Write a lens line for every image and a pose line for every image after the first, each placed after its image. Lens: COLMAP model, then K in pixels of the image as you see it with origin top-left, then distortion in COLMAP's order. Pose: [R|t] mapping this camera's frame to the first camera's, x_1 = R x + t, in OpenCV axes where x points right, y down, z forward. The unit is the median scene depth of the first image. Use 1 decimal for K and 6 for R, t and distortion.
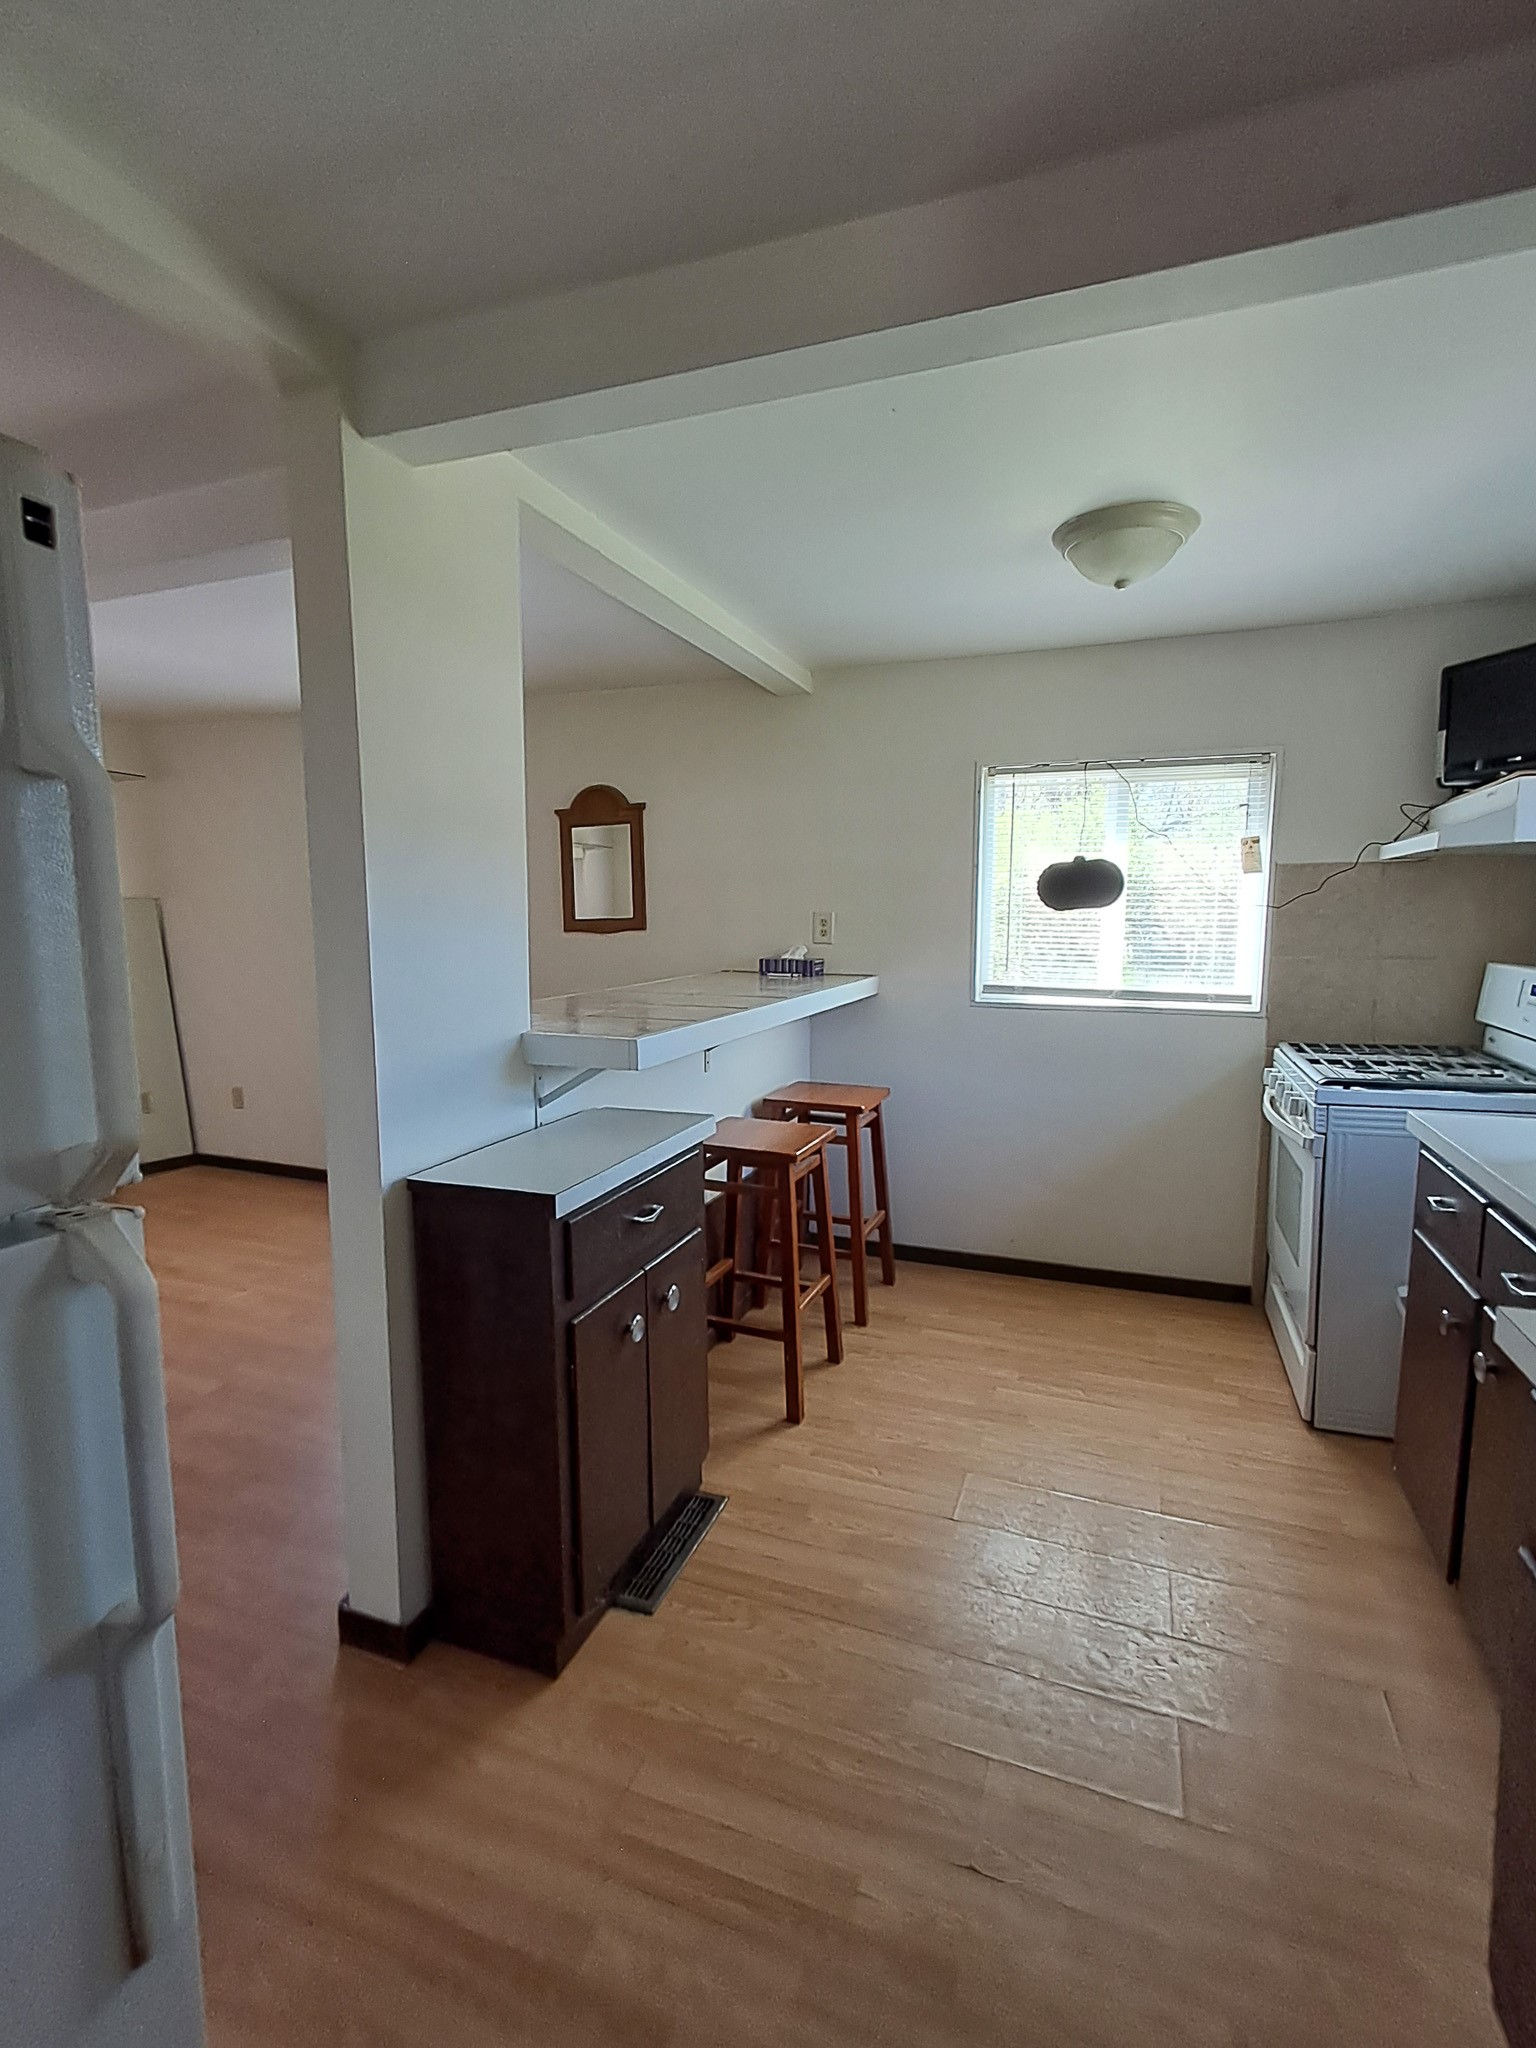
lens RADIAL K [[933.0, 0, 770.1], [0, 933.0, 1023.4], [0, 0, 1]] dist [0.014299, 0.001072]
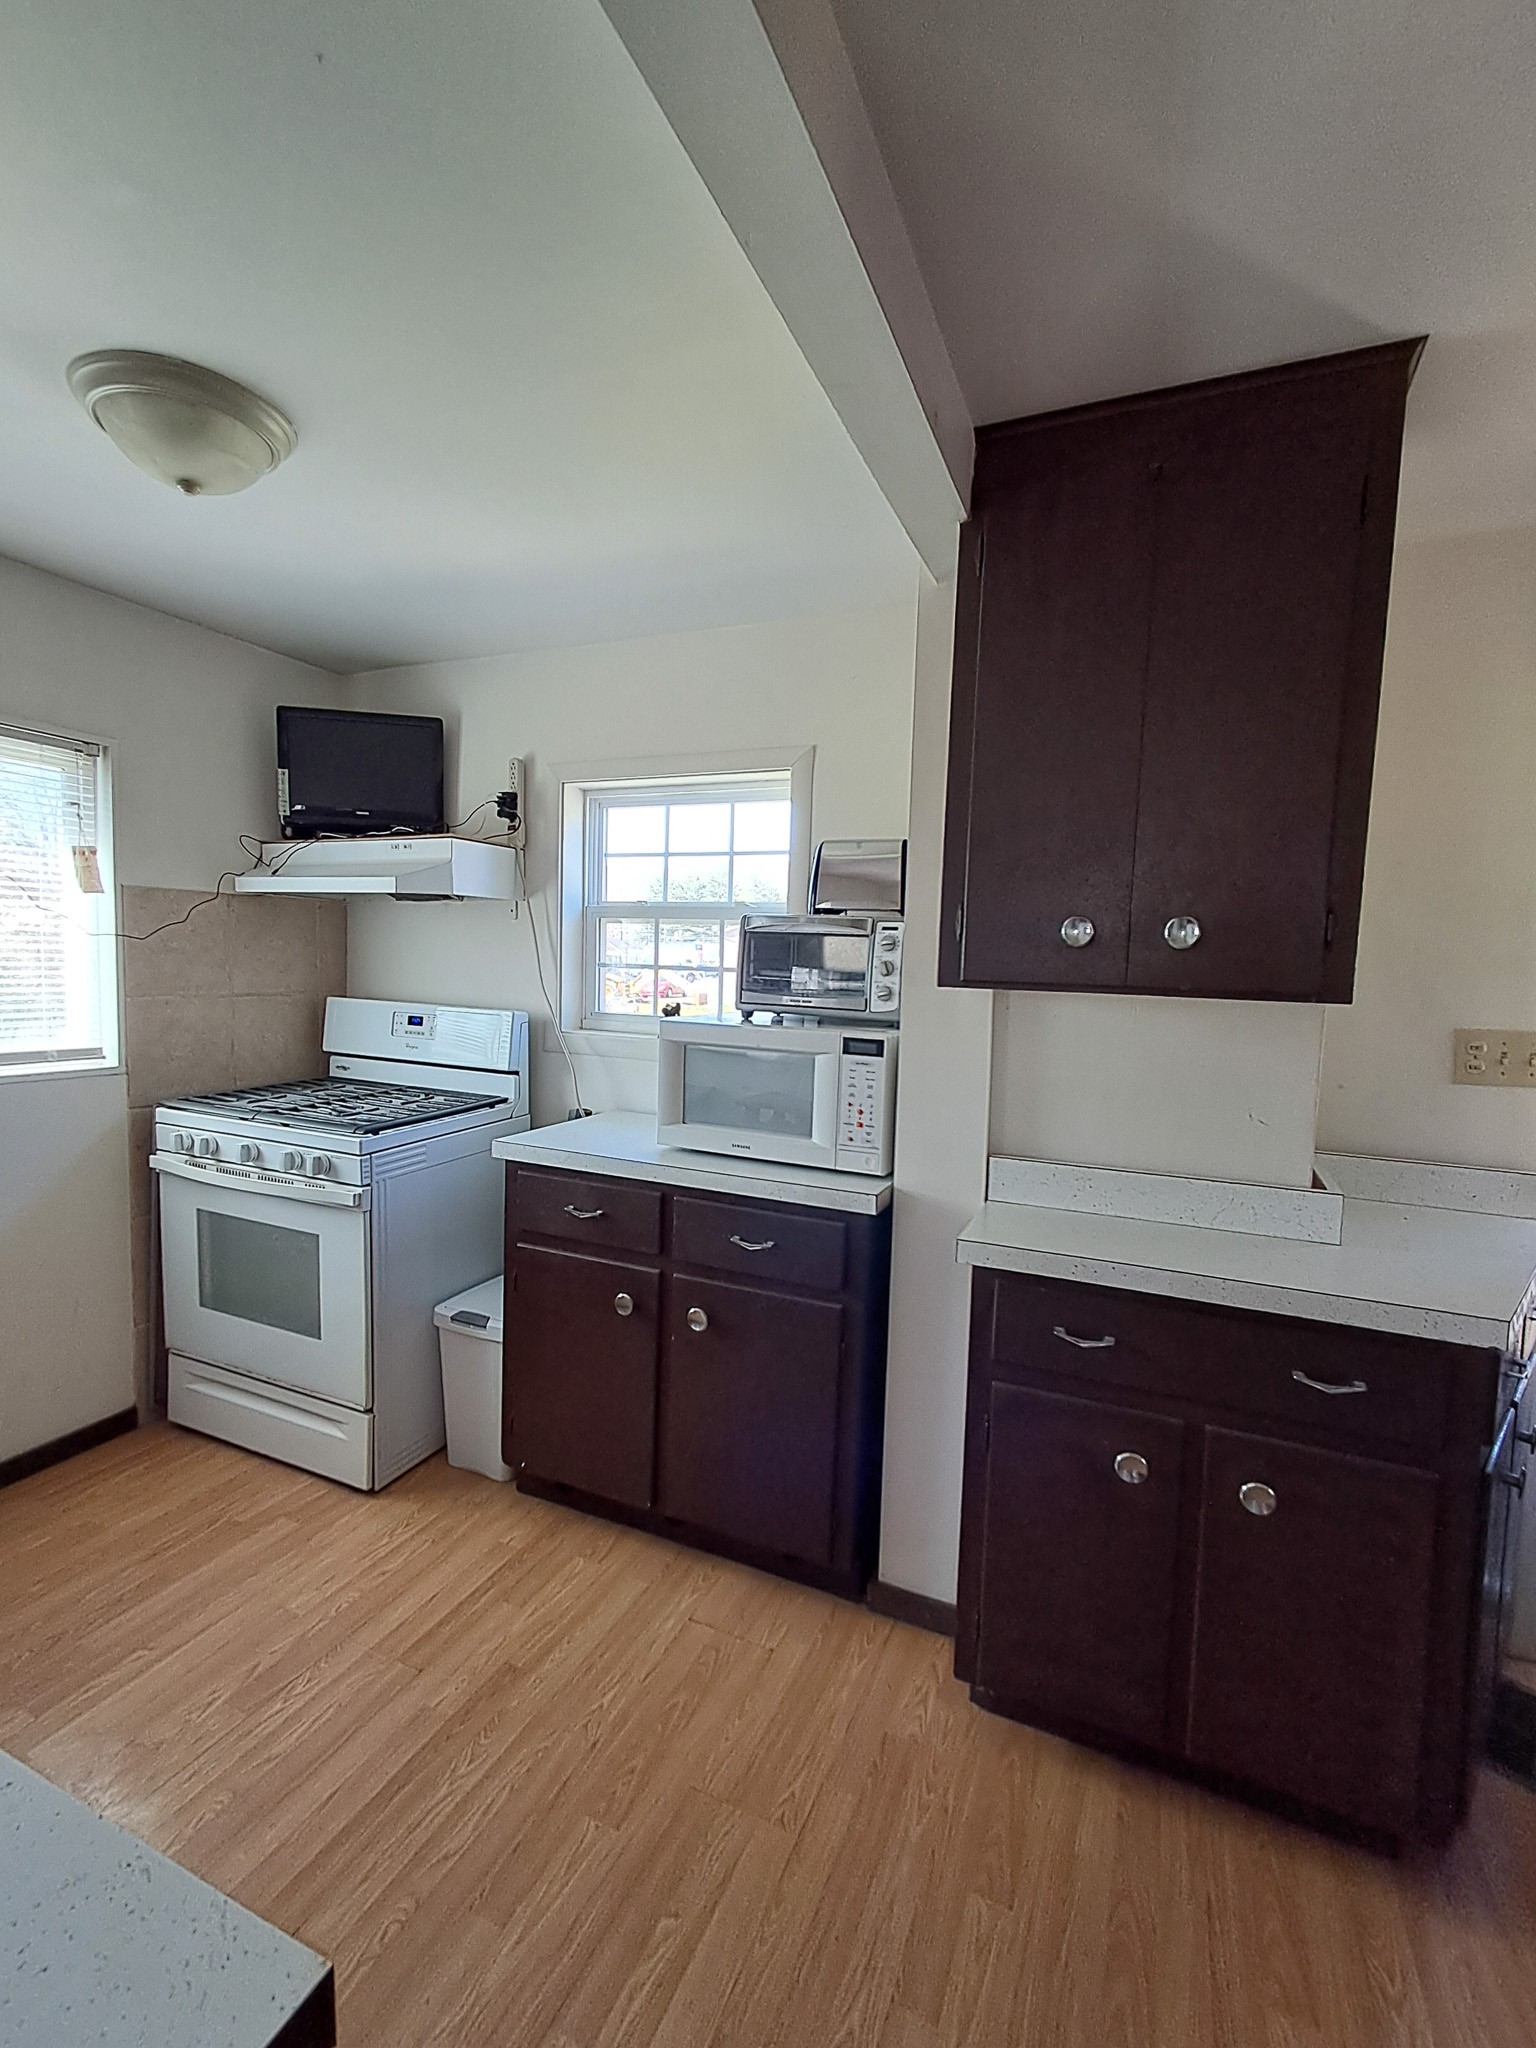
lens RADIAL K [[933.0, 0, 762.5], [0, 933.0, 1028.2], [0, 0, 1]] dist [0.014299, 0.001072]
pose [[0.069876, -0.074770, 0.994750, -0.243339], [0.083019, 0.994164, 0.068895, -0.056469], [-0.994095, 0.077769, 0.075676, 0.397406]]
